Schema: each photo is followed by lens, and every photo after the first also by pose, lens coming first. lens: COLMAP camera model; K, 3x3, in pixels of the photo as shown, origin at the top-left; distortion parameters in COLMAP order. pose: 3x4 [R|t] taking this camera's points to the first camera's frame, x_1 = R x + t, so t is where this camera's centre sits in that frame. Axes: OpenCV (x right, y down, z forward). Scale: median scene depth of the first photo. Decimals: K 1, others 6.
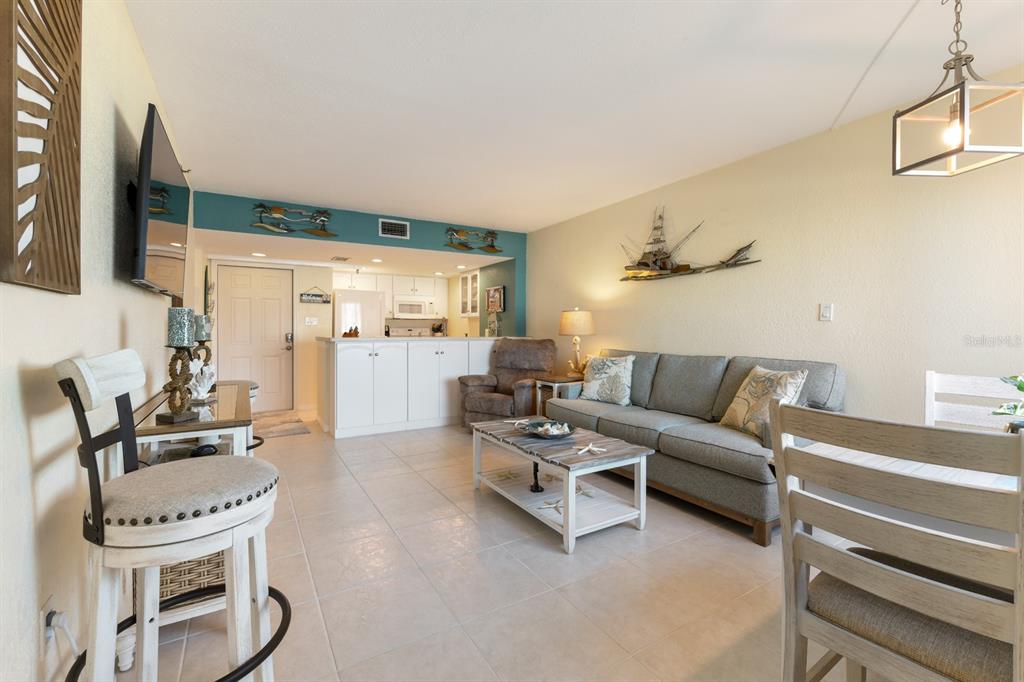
lens RADIAL K [[458.8, 0, 516.5], [0, 458.8, 337.4], [0, 0, 1]] dist [-0.014878, 0.000803]
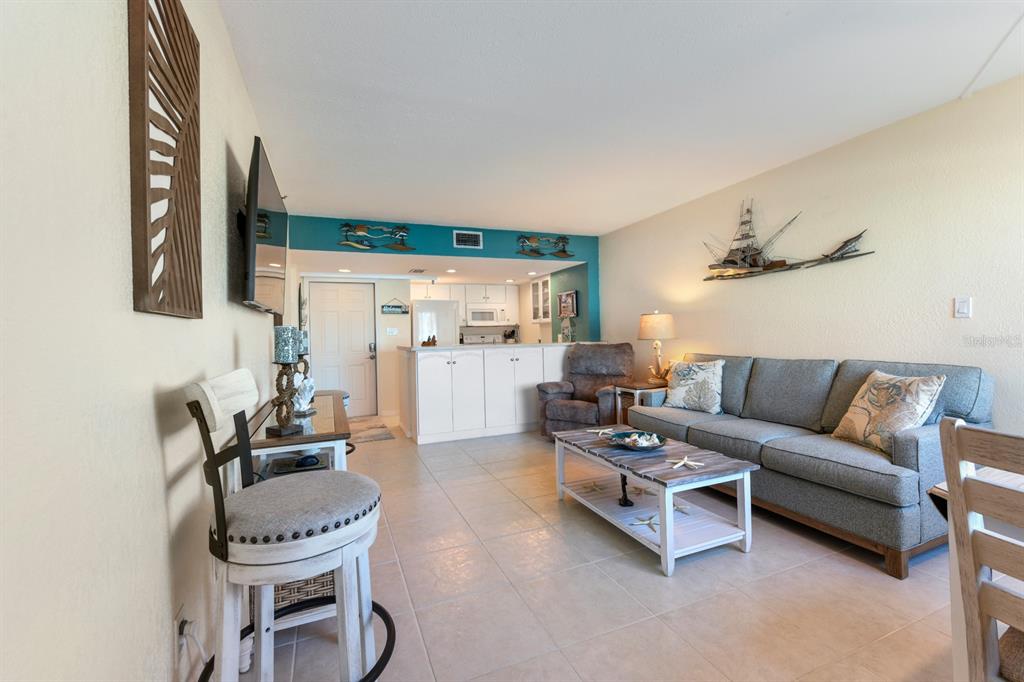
lens RADIAL K [[458.8, 0, 516.5], [0, 458.8, 337.4], [0, 0, 1]] dist [-0.014878, 0.000803]
pose [[0.987672, -0.025577, -0.154431, -0.023252], [0.023829, 0.999629, -0.013156, -0.006410], [0.154710, 0.009314, 0.987916, 0.018589]]
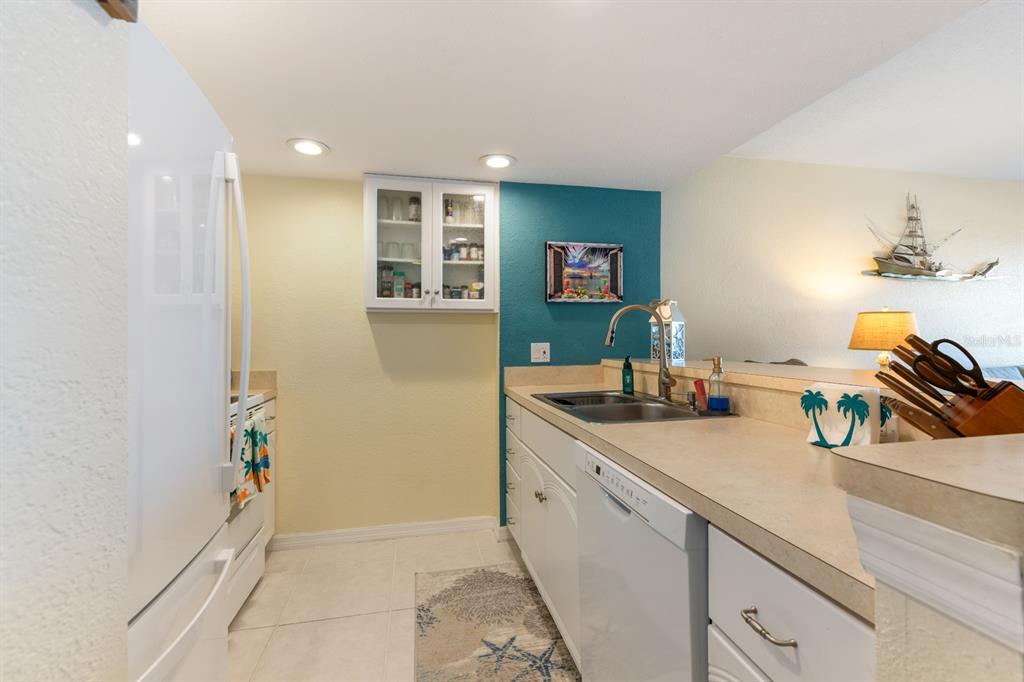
lens RADIAL K [[444.3, 0, 511.6], [0, 444.3, 333.8], [0, 0, 1]] dist [0.000961, 0.000001]
pose [[0.335665, 0.003420, 0.941975, -2.938422], [0.023807, 0.999643, -0.012113, -0.147890], [-0.941680, 0.026491, 0.335464, 6.019077]]
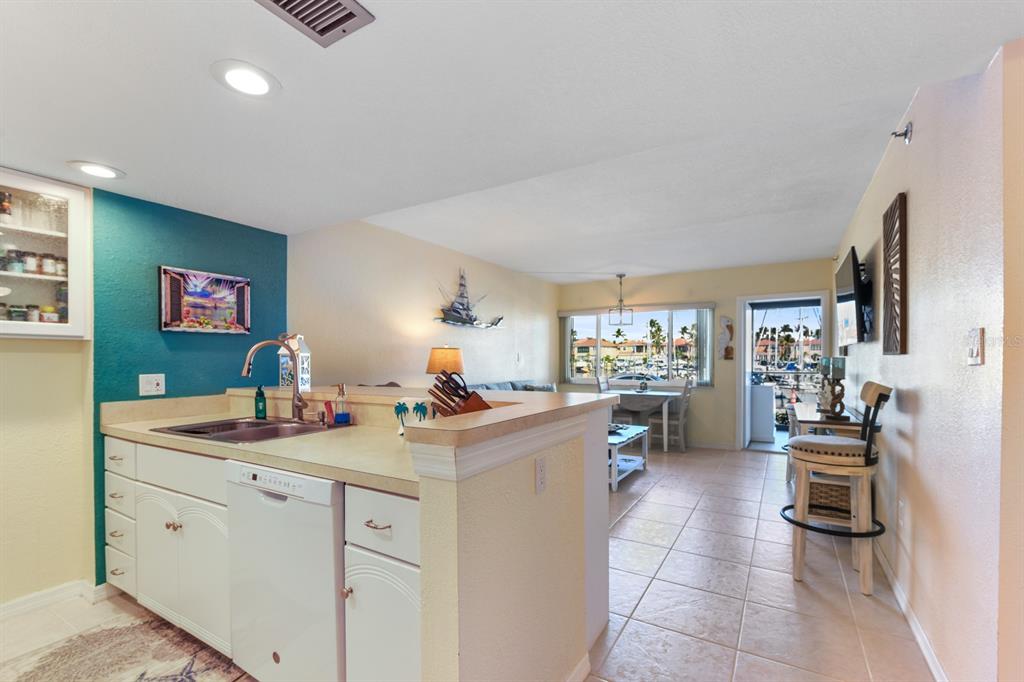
lens RADIAL K [[448.3, 0, 510.1], [0, 448.3, 364.2], [0, 0, 1]] dist [0.001817, -0.000178]
pose [[-0.460936, -0.008123, 0.887396, -3.482387], [0.020020, 0.999608, 0.019550, -0.185575], [-0.887208, 0.026777, -0.460593, 6.133098]]
